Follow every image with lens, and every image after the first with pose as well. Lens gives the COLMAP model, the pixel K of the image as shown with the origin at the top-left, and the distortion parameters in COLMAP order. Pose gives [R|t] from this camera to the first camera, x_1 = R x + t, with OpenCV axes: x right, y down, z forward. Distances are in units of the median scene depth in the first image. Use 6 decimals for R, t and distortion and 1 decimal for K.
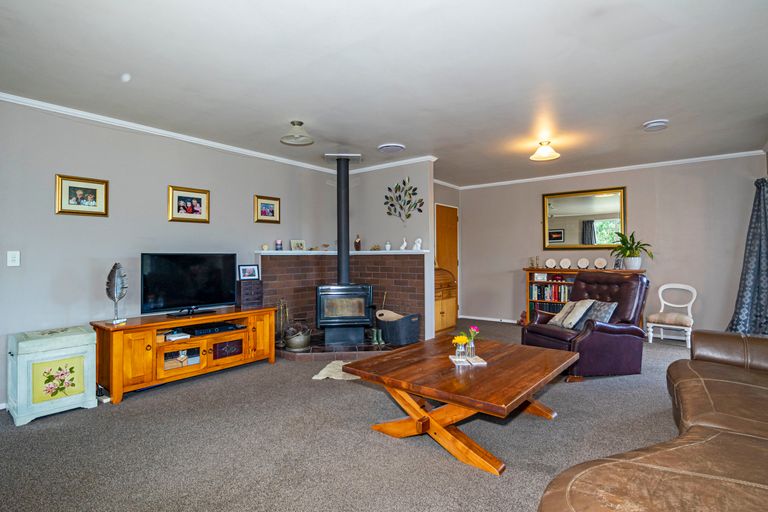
lens RADIAL K [[404.4, 0, 389.7], [0, 404.4, 251.3], [0, 0, 1]] dist [-0.001483, 0.000707]
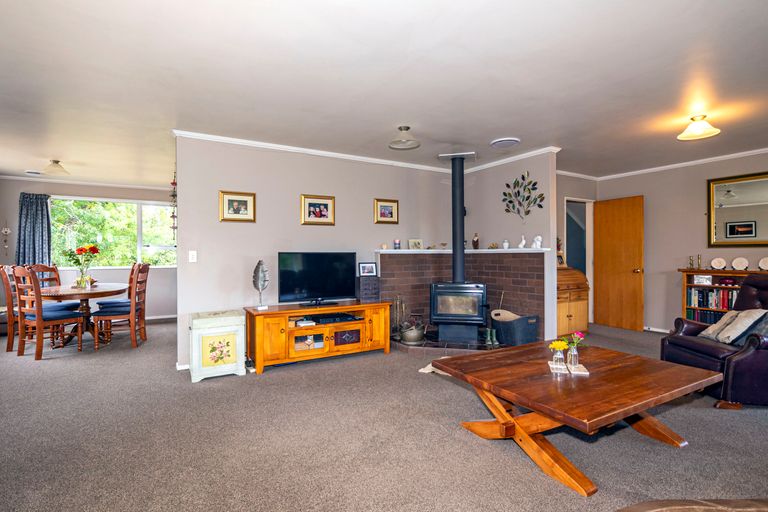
lens RADIAL K [[397.0, 0, 385.2], [0, 397.0, 258.0], [0, 0, 1]] dist [-0.002161, 0.001764]
pose [[0.933621, 0.003179, -0.358249, 0.088343], [0.004170, 0.999796, 0.019741, -0.000009], [0.358239, -0.019925, 0.933417, 0.010578]]
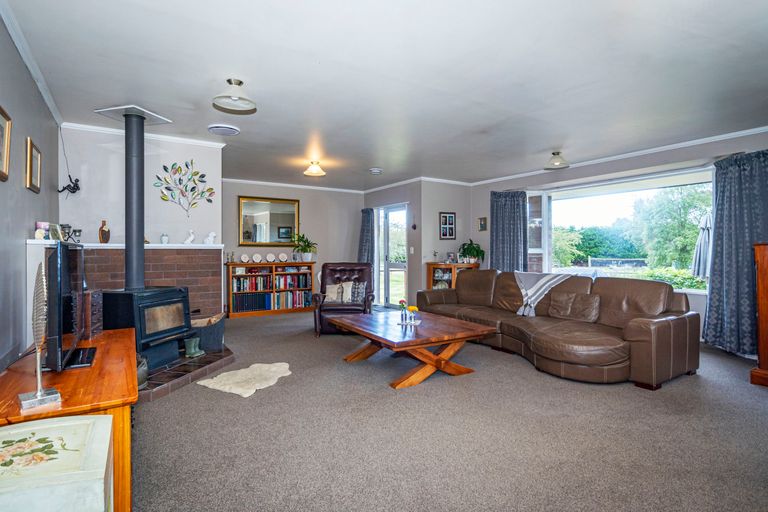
lens RADIAL K [[397.0, 0, 385.2], [0, 397.0, 258.0], [0, 0, 1]] dist [-0.002161, 0.001764]
pose [[0.337032, -0.013944, 0.941390, -0.803318], [-0.008195, 0.999809, 0.017744, 0.010618], [-0.941458, -0.013695, 0.336853, 0.420846]]
